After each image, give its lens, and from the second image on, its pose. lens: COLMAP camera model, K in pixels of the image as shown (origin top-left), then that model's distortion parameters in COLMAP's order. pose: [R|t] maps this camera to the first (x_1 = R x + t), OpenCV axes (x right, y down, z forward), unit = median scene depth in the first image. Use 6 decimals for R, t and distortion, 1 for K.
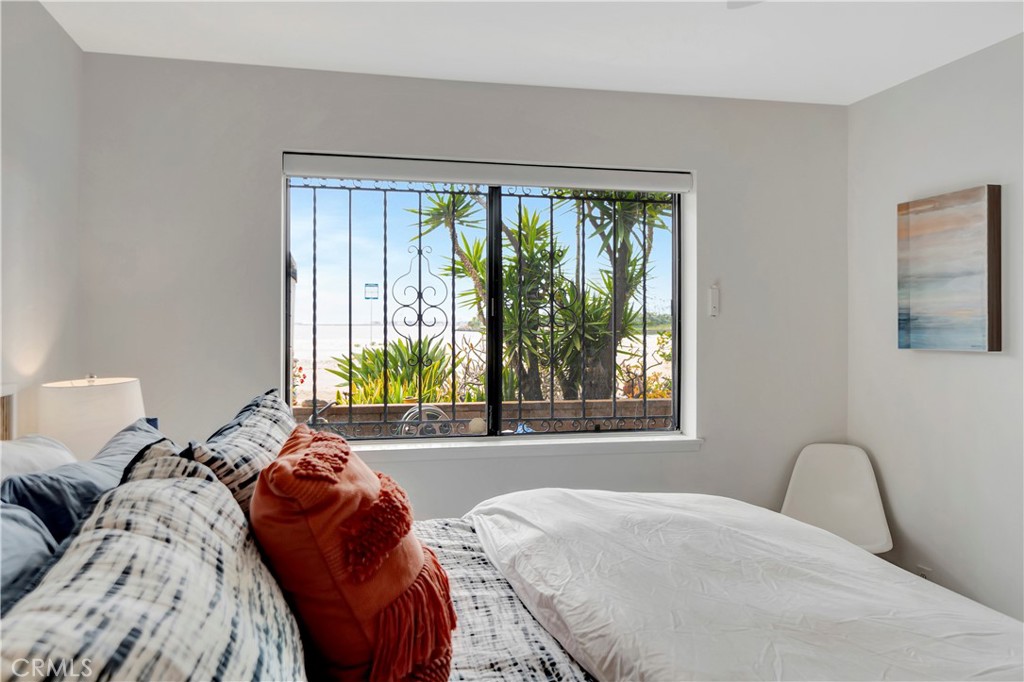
lens RADIAL K [[810.1, 0, 439.4], [0, 810.1, 340.8], [0, 0, 1]] dist [-0.030421, 0.093759]
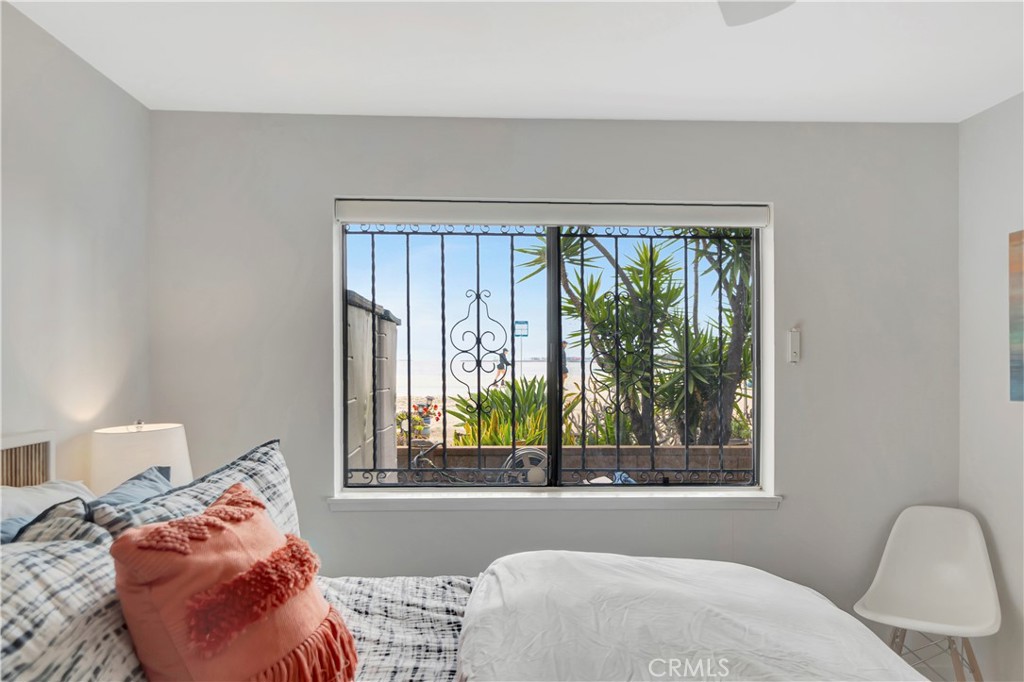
lens RADIAL K [[798.9, 0, 511.6], [0, 798.9, 379.8], [0, 0, 1]] dist [0.004267, 0.000035]
pose [[0.983655, 0.004780, -0.179999, 0.191656], [-0.002835, 0.999935, 0.011058, -0.020086], [0.180040, -0.010367, 0.983605, 0.058928]]
